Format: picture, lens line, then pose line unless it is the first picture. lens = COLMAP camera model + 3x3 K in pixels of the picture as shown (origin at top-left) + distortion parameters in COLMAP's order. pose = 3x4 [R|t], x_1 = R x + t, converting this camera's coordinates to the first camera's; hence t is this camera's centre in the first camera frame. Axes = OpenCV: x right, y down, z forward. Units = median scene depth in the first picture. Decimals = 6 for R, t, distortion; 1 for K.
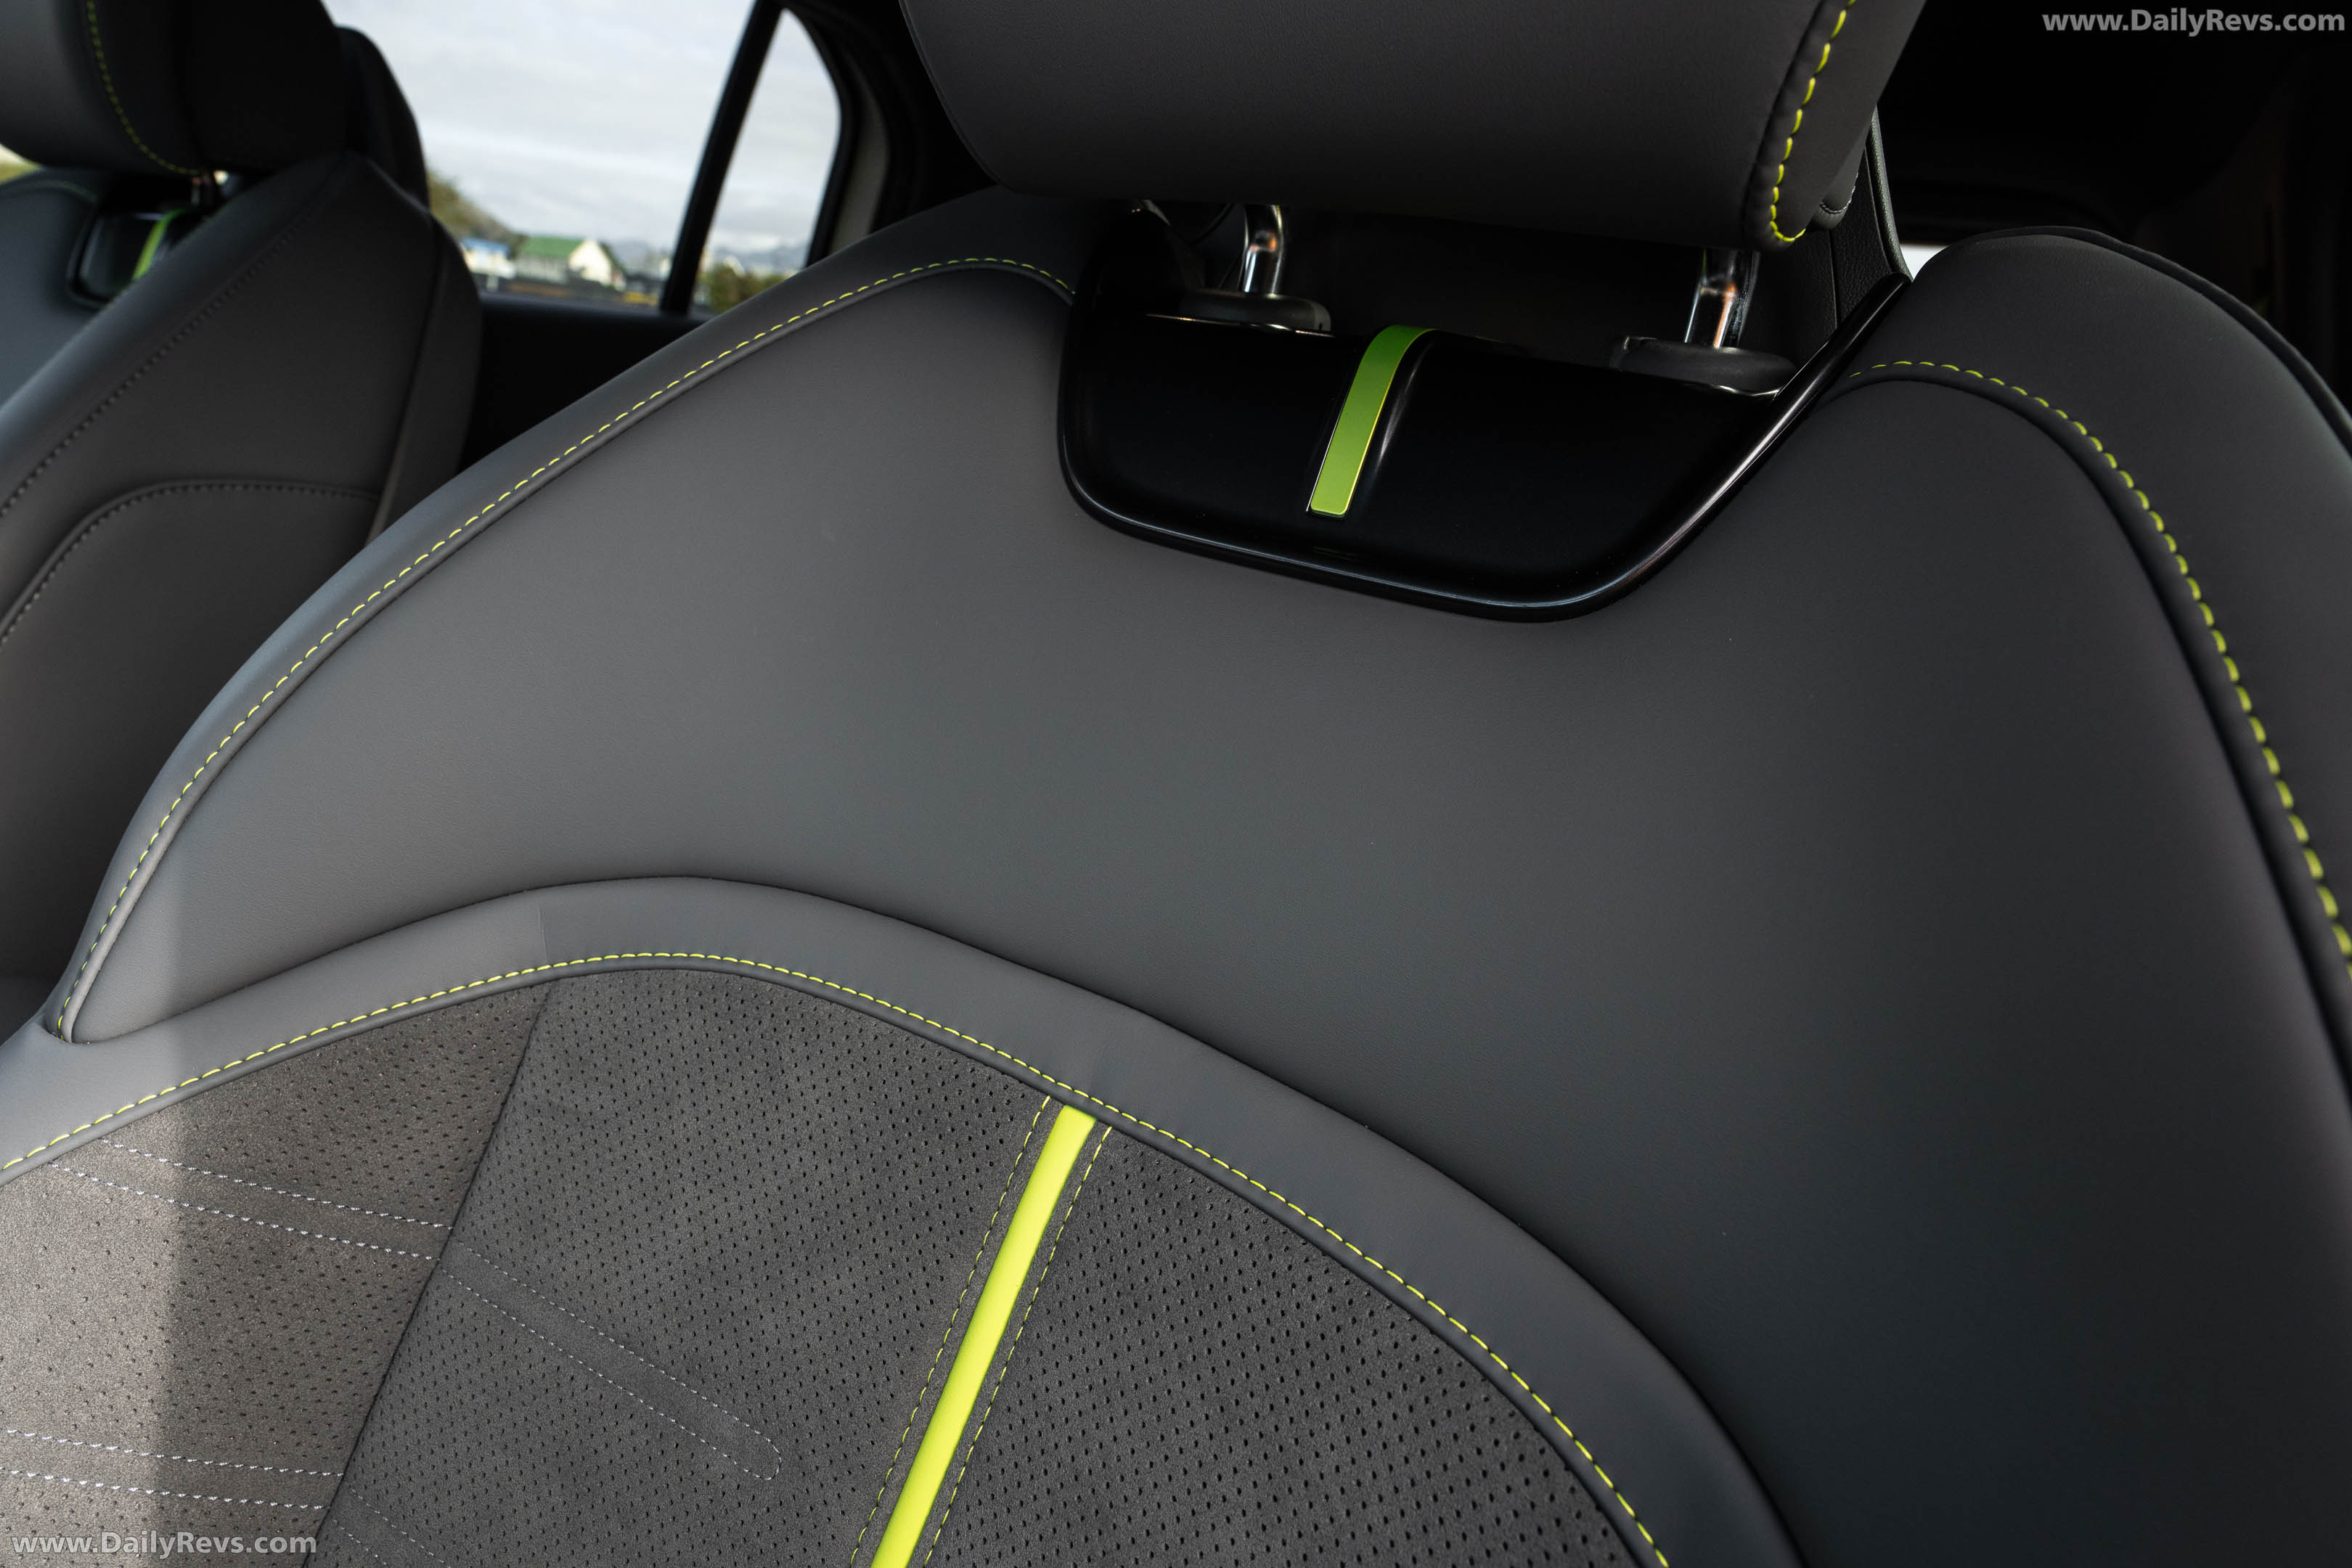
lens RADIAL K [[1401.7, 0, 1185.2], [0, 1401.7, 765.1], [0, 0, 1]] dist [-0.031835, 0.030515]
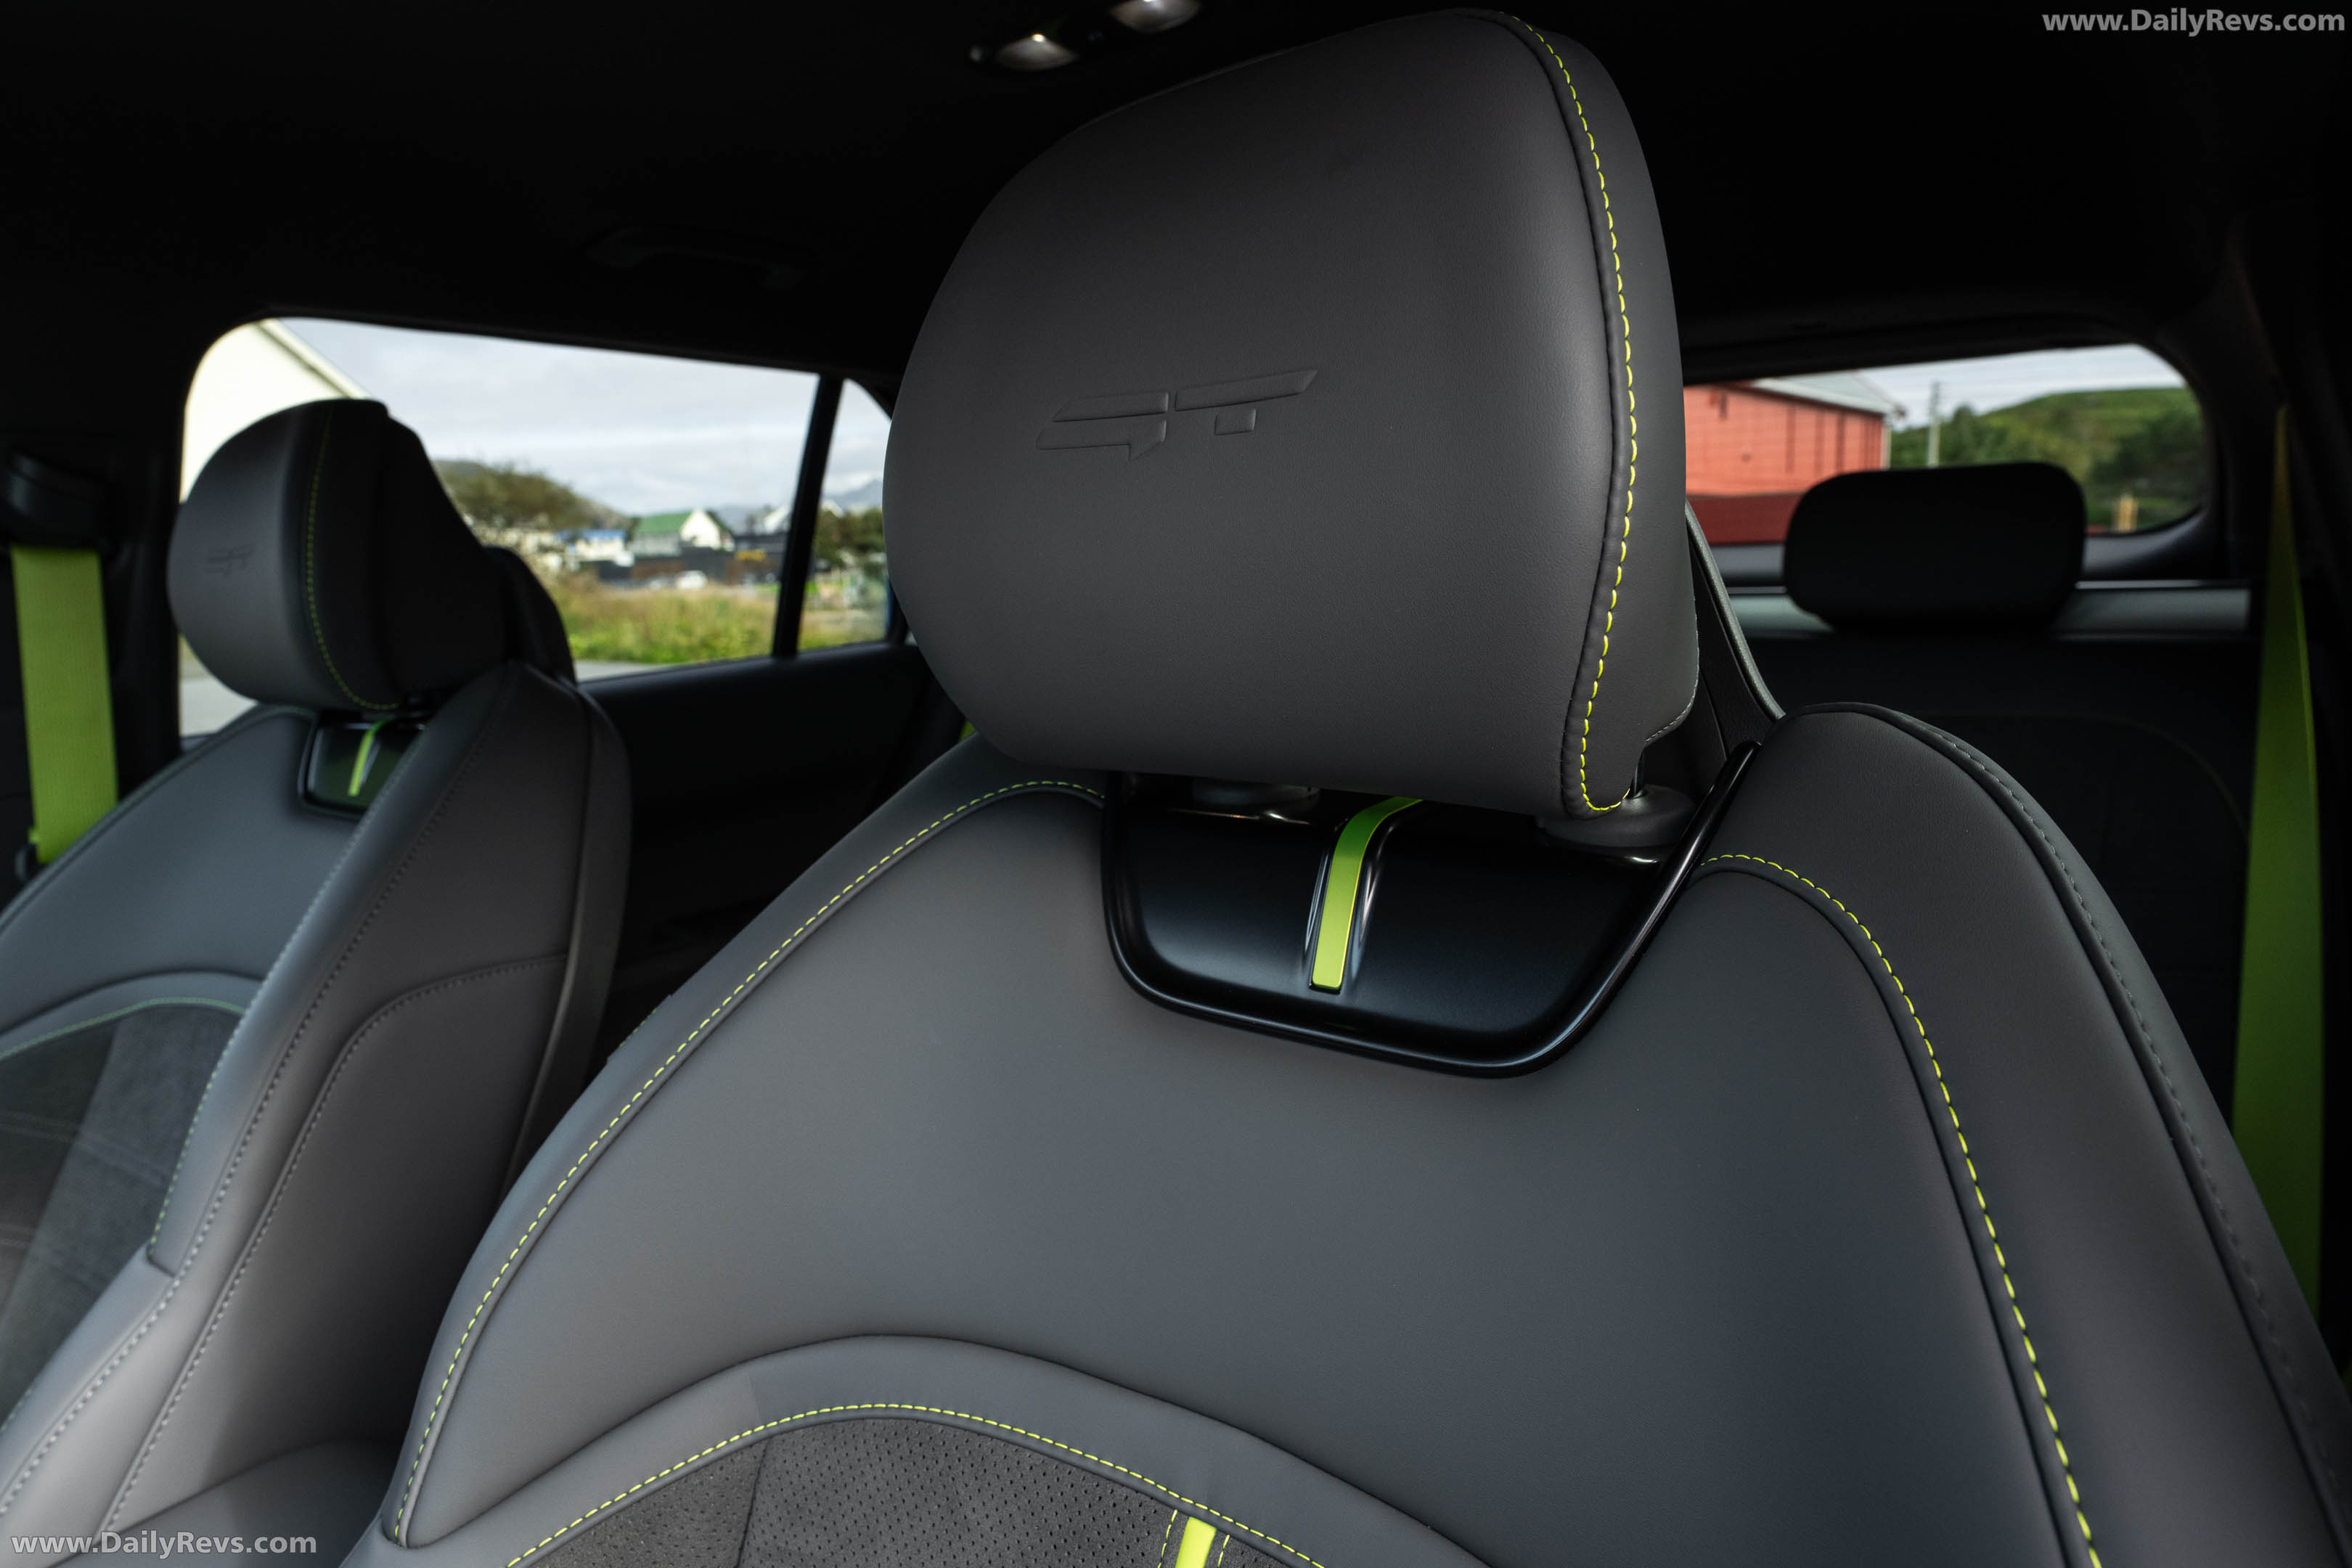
lens RADIAL K [[1401.7, 0, 1178.2], [0, 1401.7, 796.4], [0, 0, 1]] dist [-0.031835, 0.030515]
pose [[0.981463, -0.168470, -0.091372, 0.108621], [0.157133, 0.980304, -0.119638, -0.205141], [0.109728, 0.103063, 0.988604, -0.230194]]
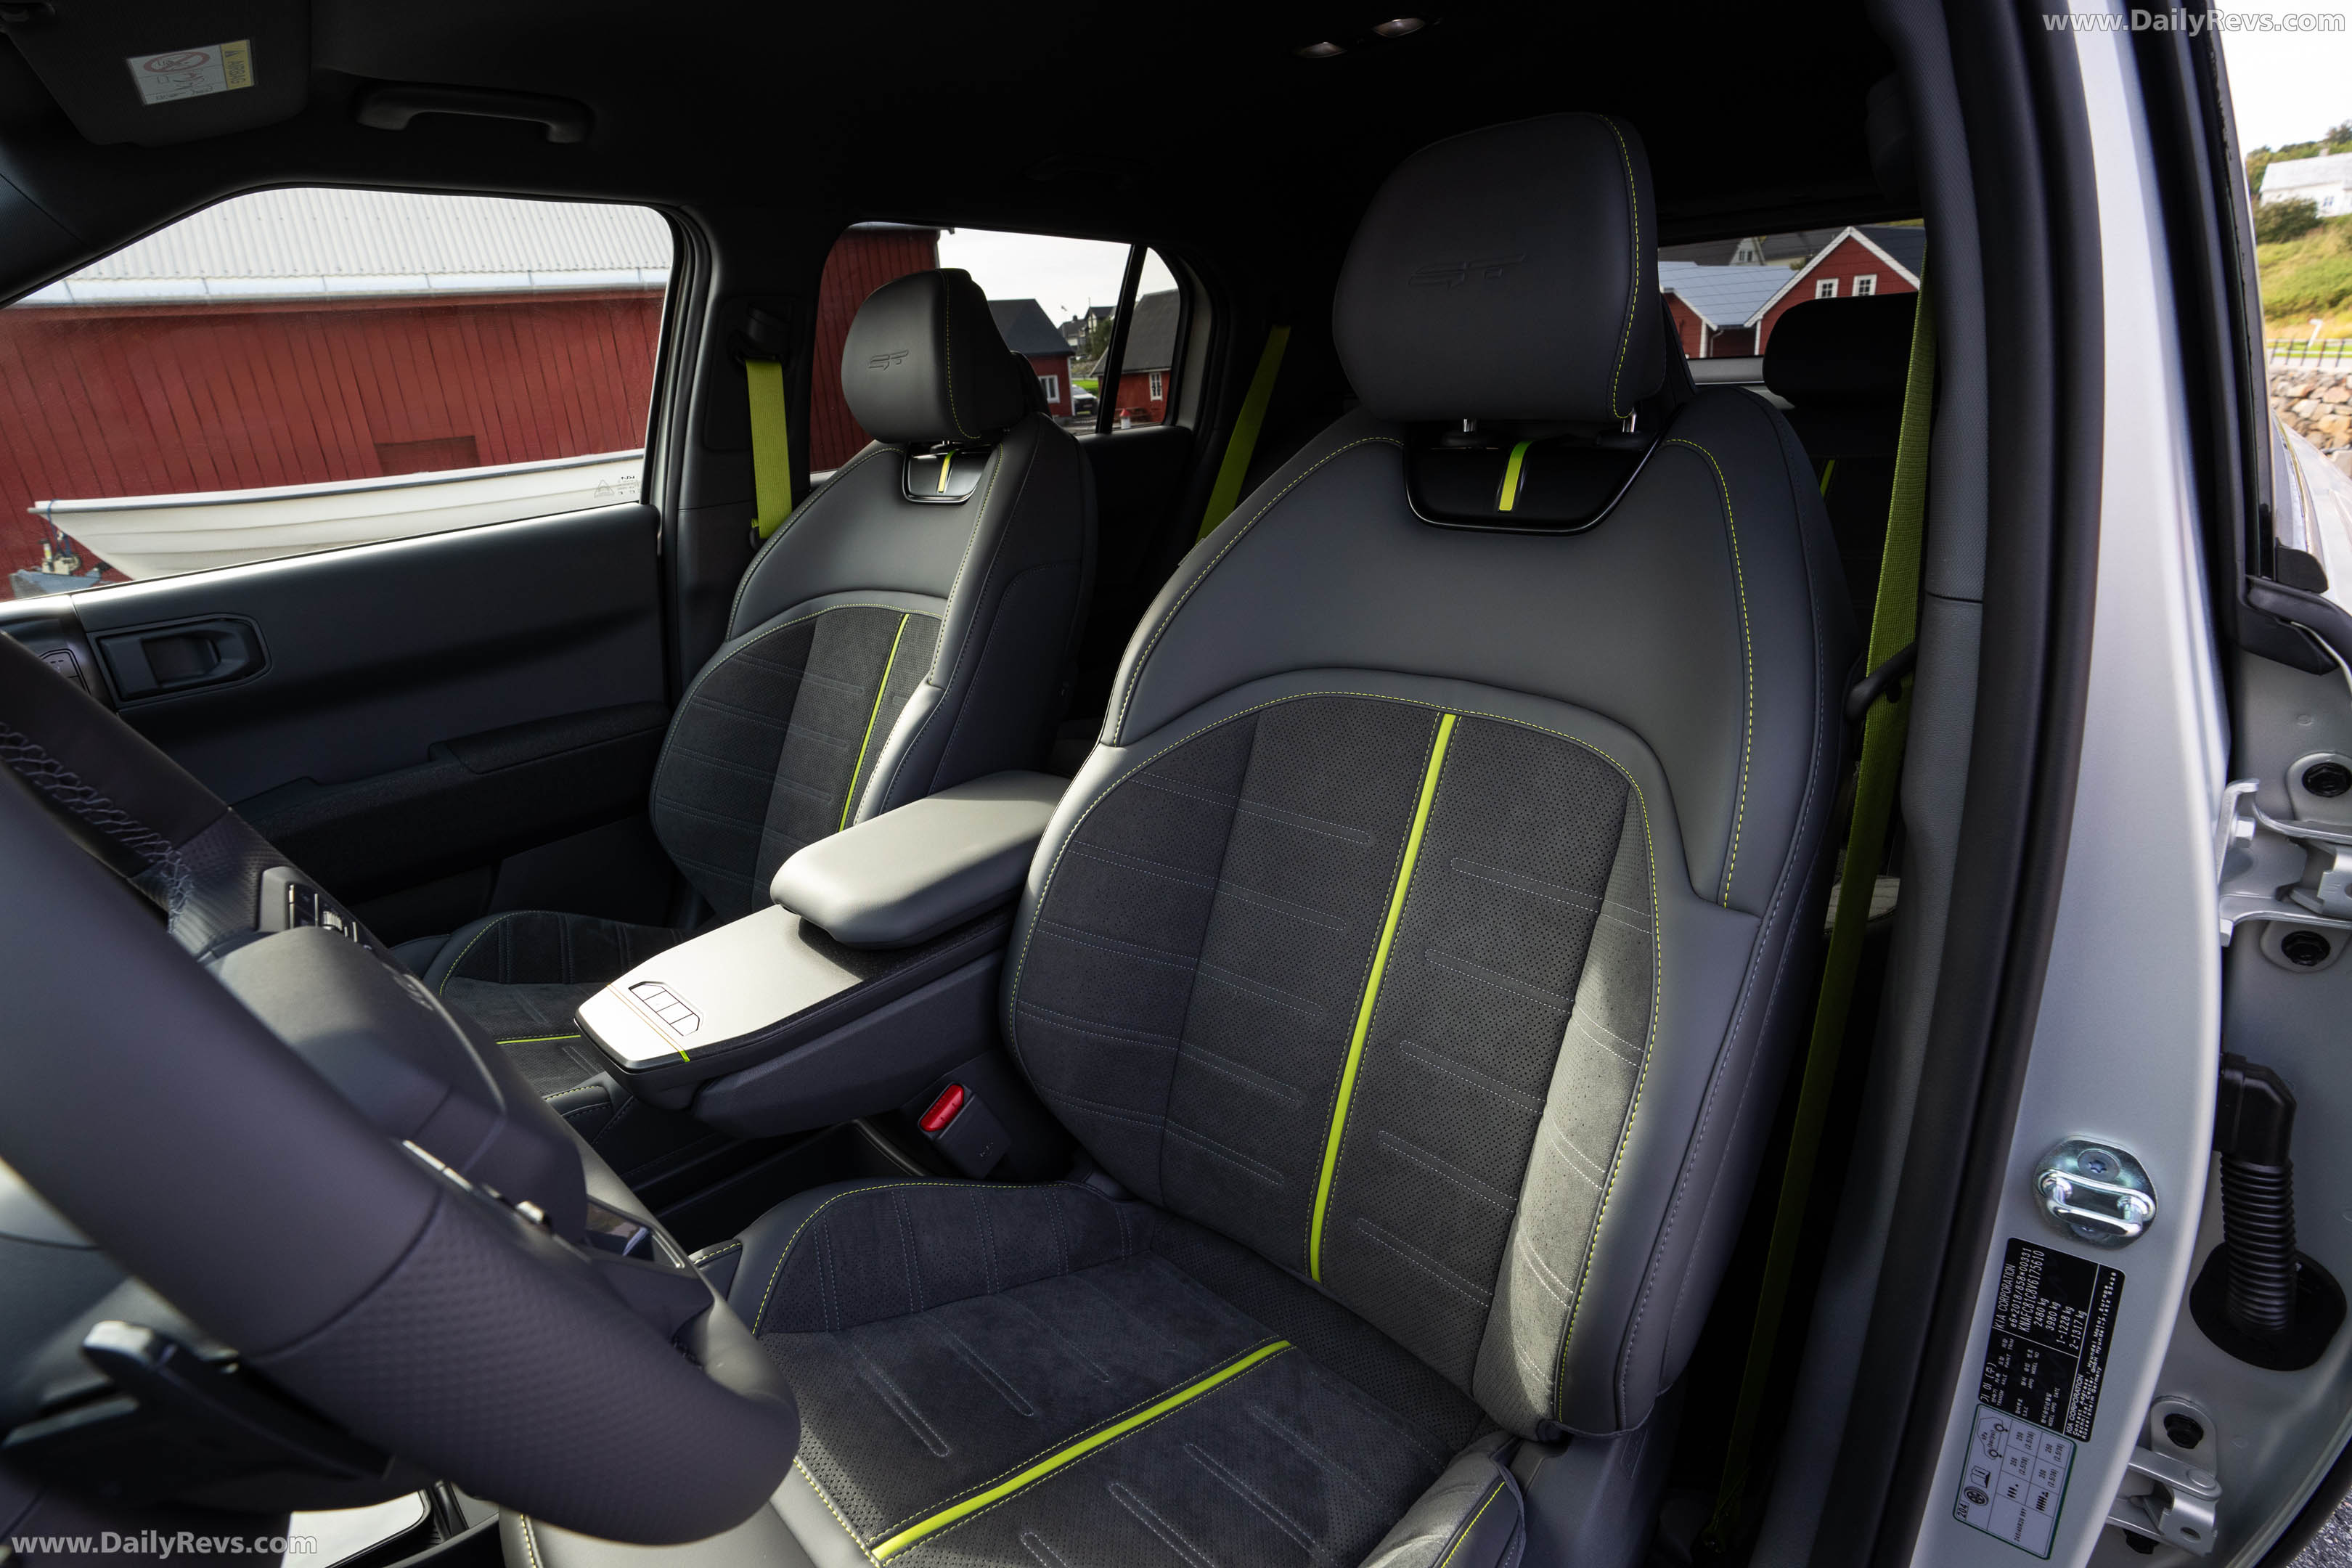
lens RADIAL K [[1103.6, 0, 1189.3], [0, 1103.6, 763.1], [0, 0, 1]] dist [-0.005713, 0.002264]
pose [[0.968594, -0.138448, -0.206538, -0.141222], [0.146160, 0.989005, 0.022486, 0.206978], [0.201155, -0.051967, 0.978180, -1.470036]]
